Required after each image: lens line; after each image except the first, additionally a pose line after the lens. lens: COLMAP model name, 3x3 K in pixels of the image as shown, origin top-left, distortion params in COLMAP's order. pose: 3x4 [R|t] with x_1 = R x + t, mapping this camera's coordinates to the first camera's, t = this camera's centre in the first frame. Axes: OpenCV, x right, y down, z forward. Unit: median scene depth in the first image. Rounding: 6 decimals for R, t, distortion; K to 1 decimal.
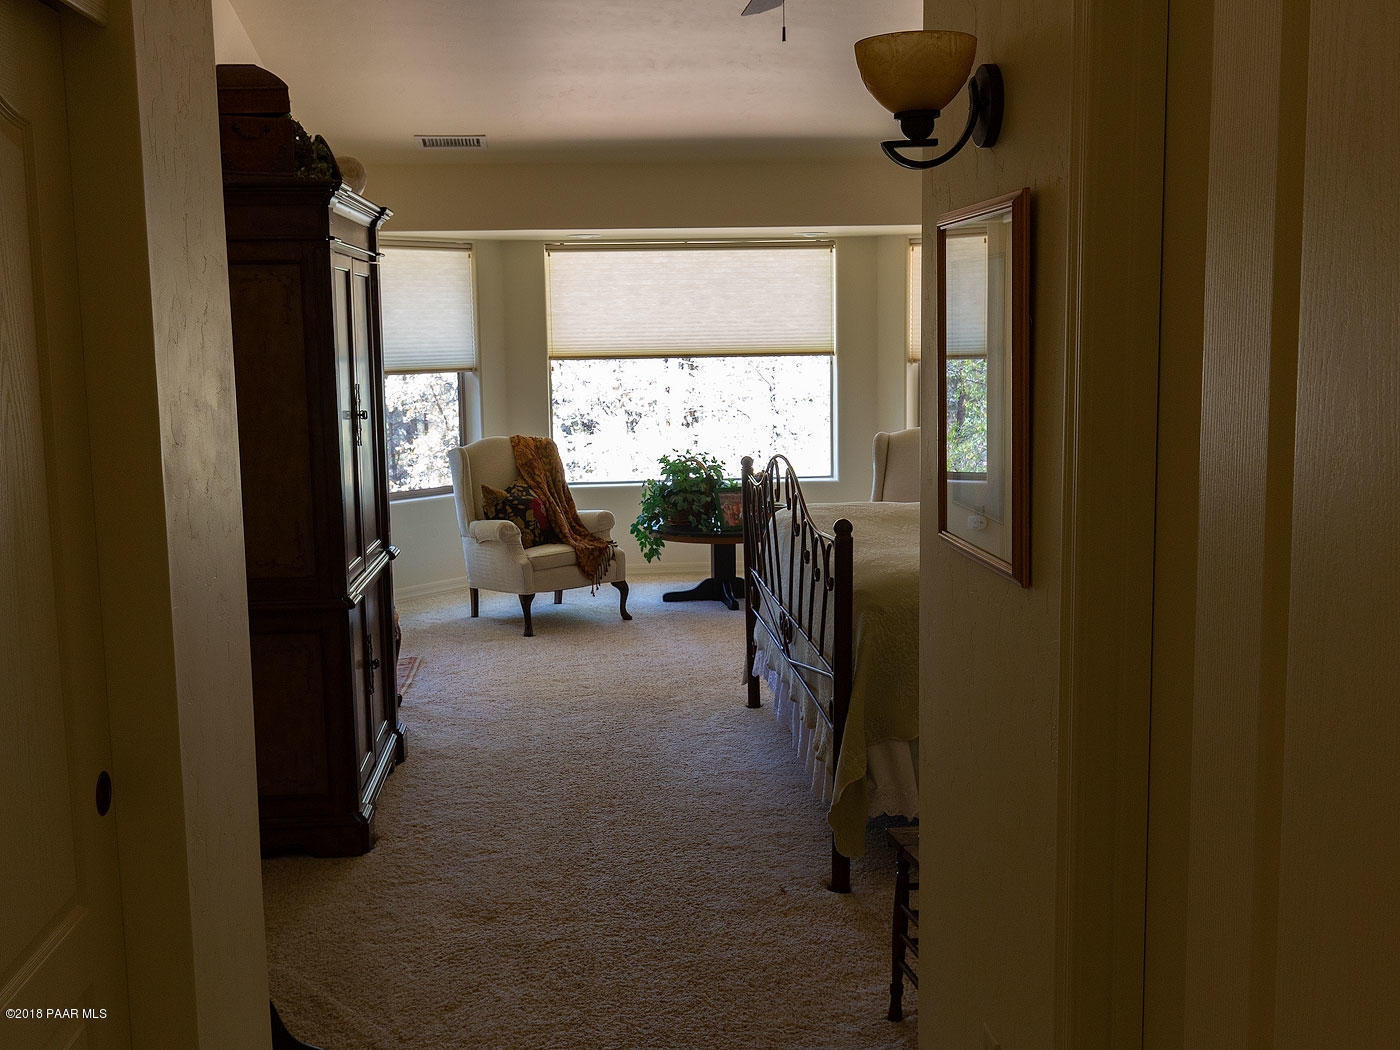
lens RADIAL K [[1414.4, 0, 700.0], [0, 1414.4, 525.0], [0, 0, 1]] dist [0.014768, 0.000706]
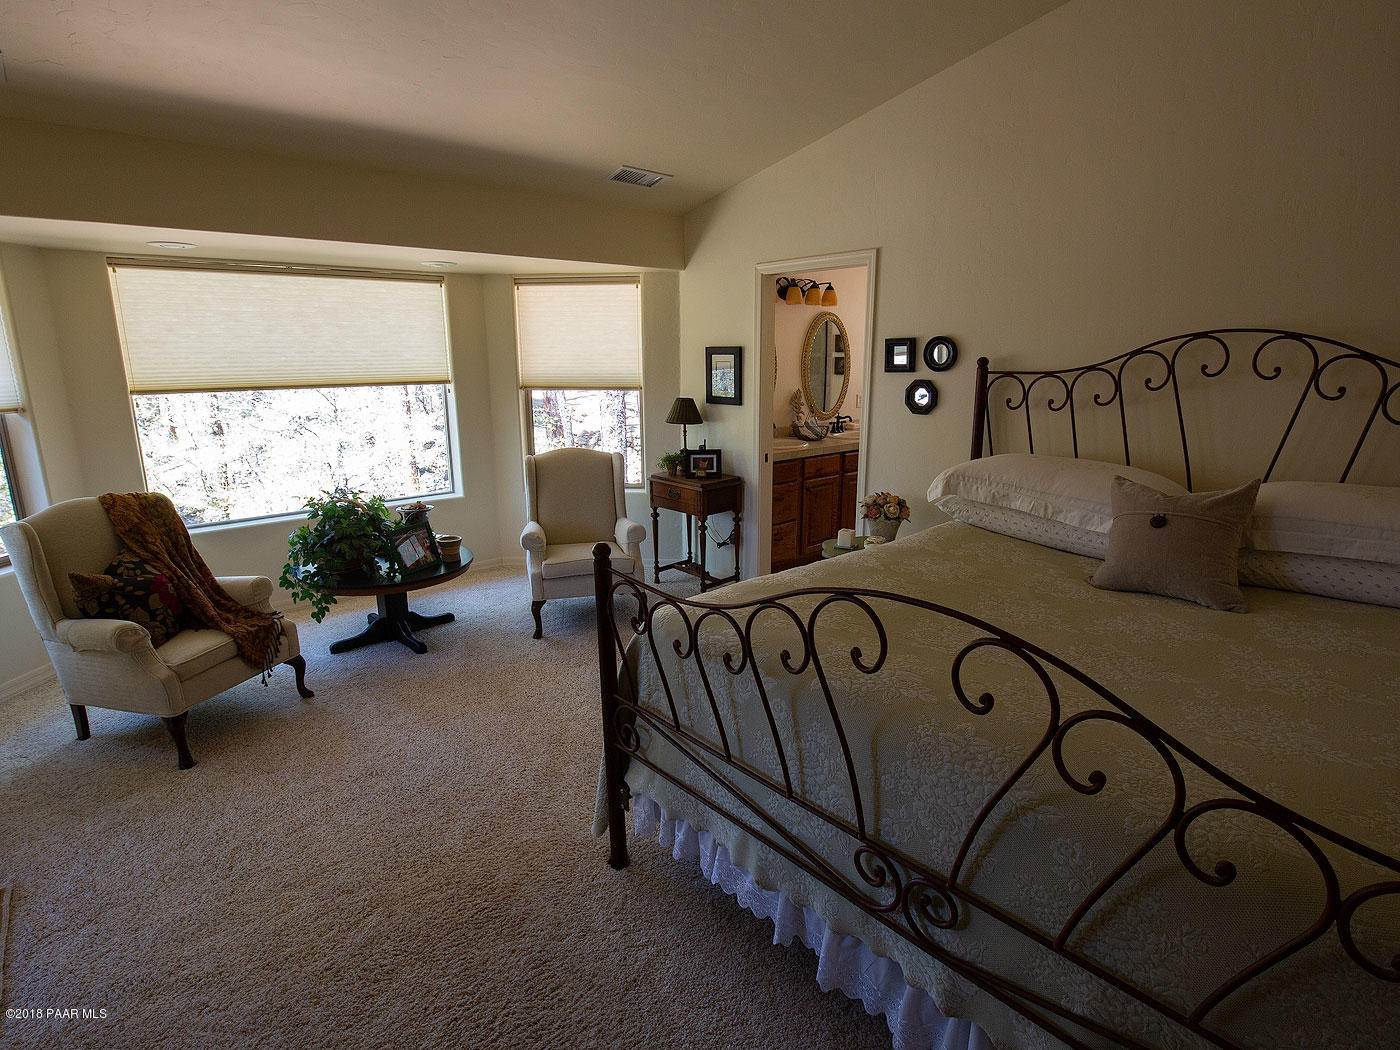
lens RADIAL K [[718.0, 0, 700.0], [0, 718.0, 525.0], [0, 0, 1]] dist [-0.030828, 0.000935]
pose [[0.809138, -0.124075, 0.574370, -0.092492], [0.075641, 0.991314, 0.107585, -0.065365], [-0.582730, -0.043605, 0.811495, 0.502588]]
